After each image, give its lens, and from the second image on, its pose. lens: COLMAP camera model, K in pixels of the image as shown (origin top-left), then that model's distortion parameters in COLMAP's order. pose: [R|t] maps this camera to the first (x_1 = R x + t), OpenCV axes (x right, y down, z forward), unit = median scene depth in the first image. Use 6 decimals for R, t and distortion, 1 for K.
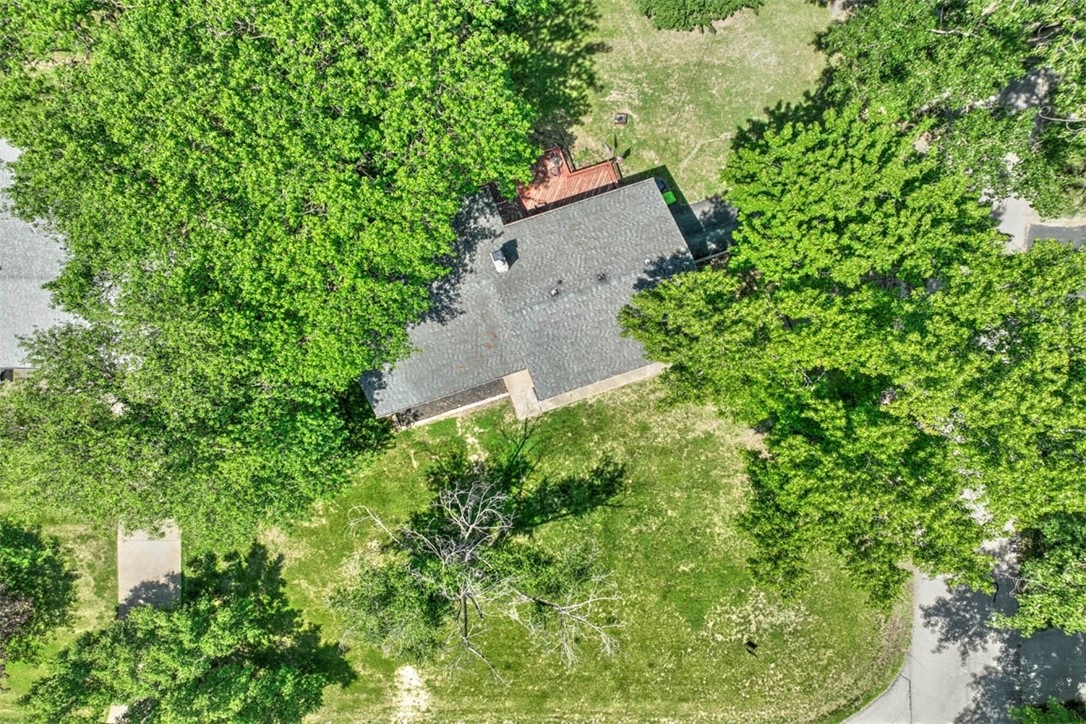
lens RADIAL K [[761.5, 0, 534.4], [0, 761.5, 422.9], [0, 0, 1]] dist [0.005630, 0.004553]
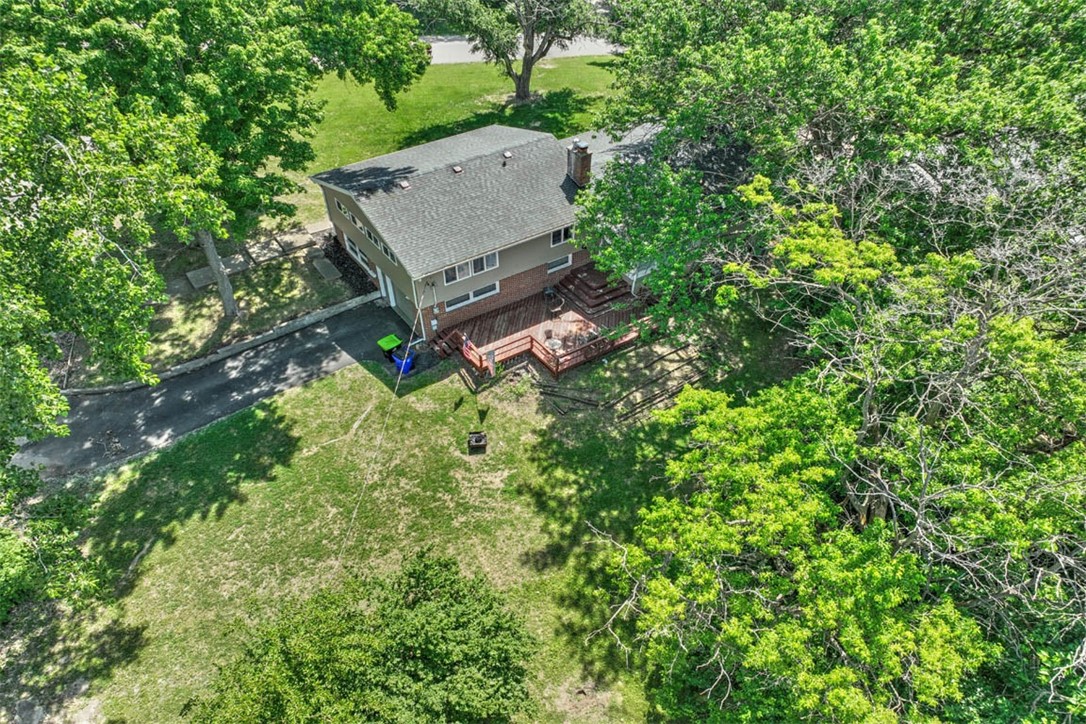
lens RADIAL K [[761.5, 0, 534.4], [0, 761.5, 422.9], [0, 0, 1]] dist [0.005630, 0.004553]
pose [[-0.964552, 0.180390, -0.192611, 0.186863], [-0.263884, -0.653443, 0.709491, -0.849331], [0.002125, 0.735168, 0.677882, 0.547923]]
